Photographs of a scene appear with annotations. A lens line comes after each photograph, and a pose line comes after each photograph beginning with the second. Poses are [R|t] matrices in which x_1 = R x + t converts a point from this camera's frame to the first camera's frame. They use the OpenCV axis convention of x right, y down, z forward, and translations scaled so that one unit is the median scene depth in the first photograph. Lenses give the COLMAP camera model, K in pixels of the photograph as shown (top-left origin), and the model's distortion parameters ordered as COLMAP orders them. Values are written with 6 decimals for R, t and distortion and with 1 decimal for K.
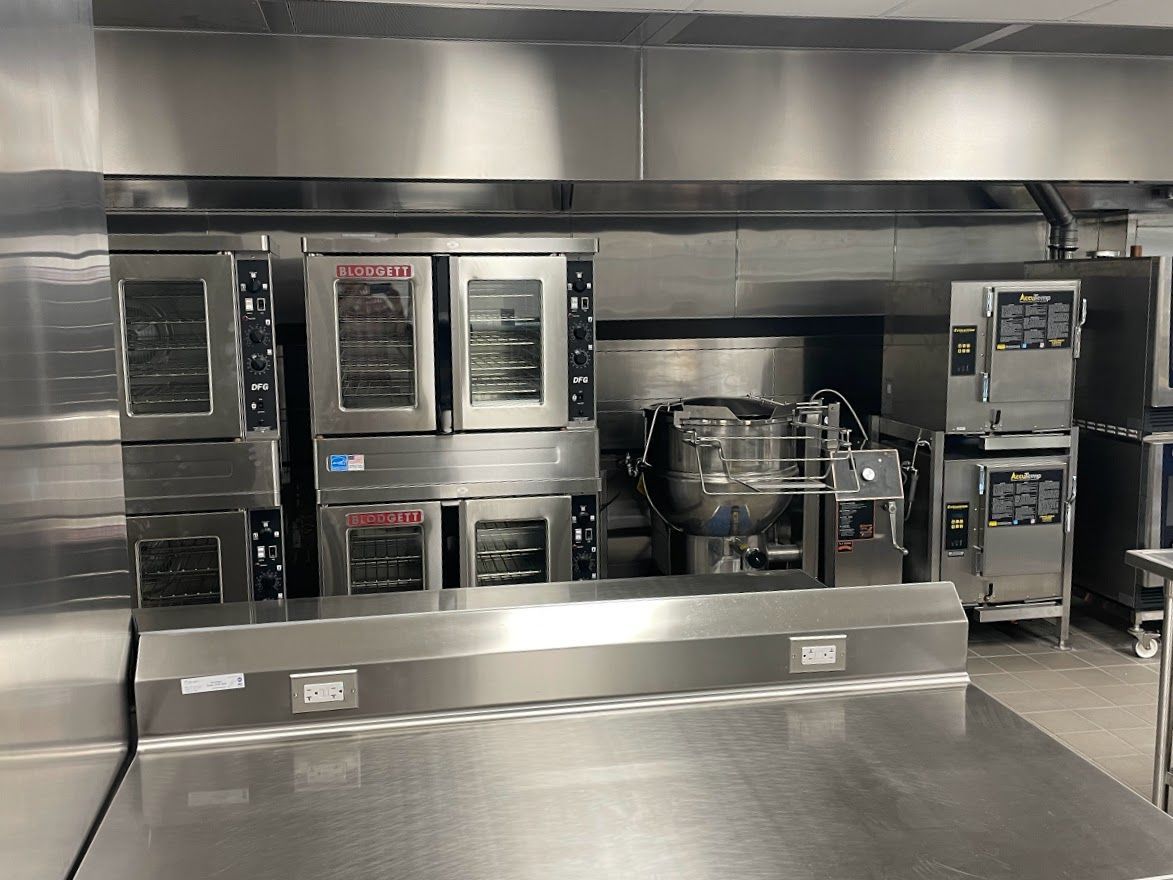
lens RADIAL K [[997.4, 0, 586.0], [0, 997.4, 434.9], [0, 0, 1]] dist [0.053164, 0.001622]
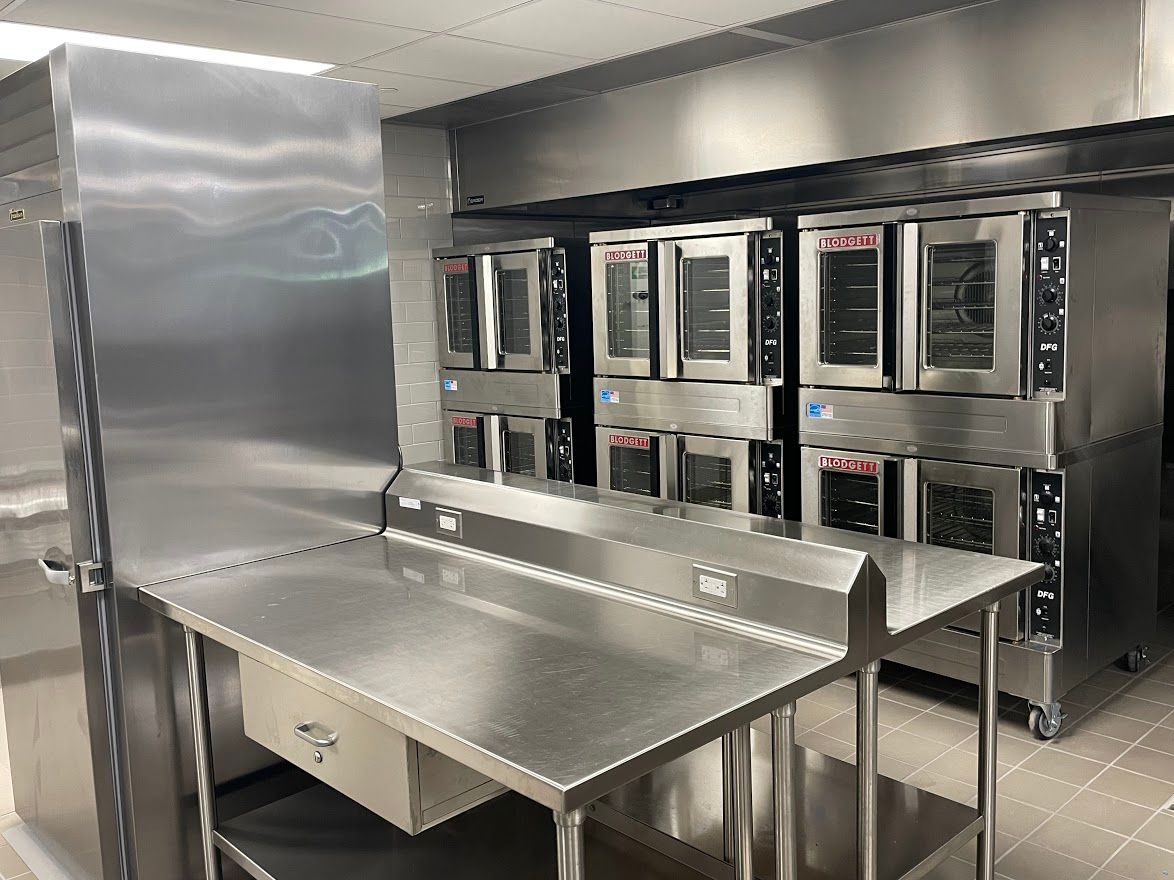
lens RADIAL K [[1050.7, 0, 586.9], [0, 1050.7, 439.3], [0, 0, 1]] dist [0.040295, -0.035459]
pose [[0.539403, 0.113645, -0.834344, 0.630258], [-0.078495, 0.993322, 0.084553, -0.021274], [0.838381, 0.019884, 0.544721, 0.120994]]
